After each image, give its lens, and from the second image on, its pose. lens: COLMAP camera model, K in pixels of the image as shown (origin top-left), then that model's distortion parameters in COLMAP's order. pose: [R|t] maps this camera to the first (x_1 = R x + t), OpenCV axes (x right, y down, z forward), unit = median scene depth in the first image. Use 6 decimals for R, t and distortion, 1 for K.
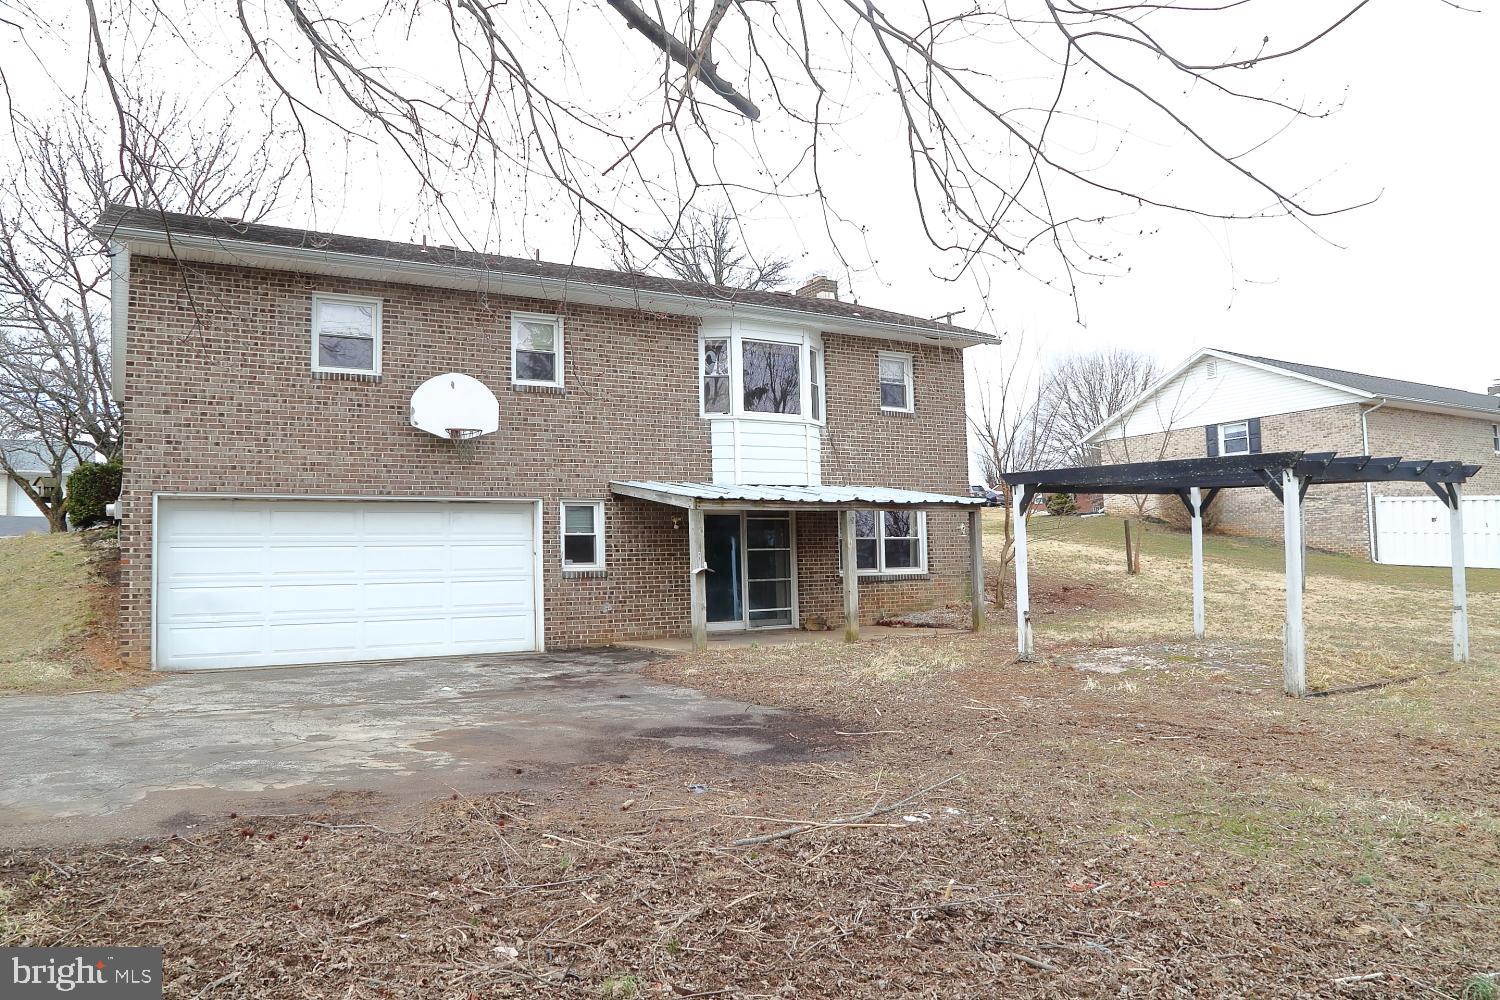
lens RADIAL K [[1033.0, 0, 751.4], [0, 1033.0, 505.6], [0, 0, 1]] dist [-0.118110, 0.066153]
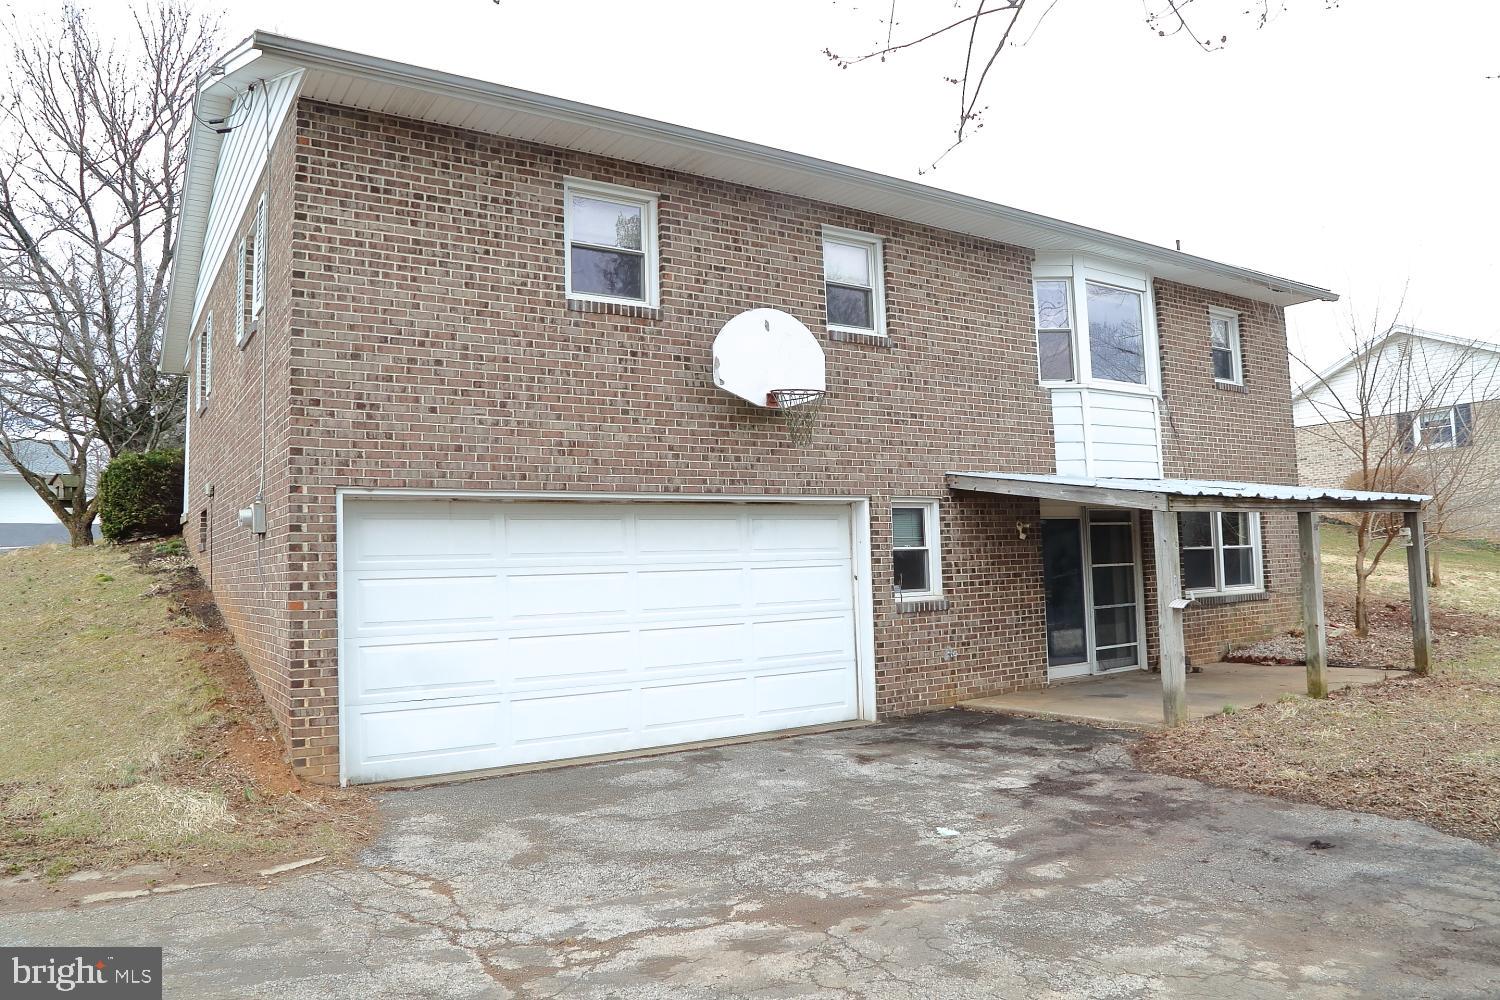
lens RADIAL K [[1032.8, 0, 750.0], [0, 1032.8, 500.0], [0, 0, 1]] dist [-0.123146, 0.072954]
pose [[0.999415, -0.005057, 0.033824, -0.325519], [0.005290, 0.999963, -0.006813, -0.000966], [-0.033788, 0.006988, 0.999405, 0.335052]]
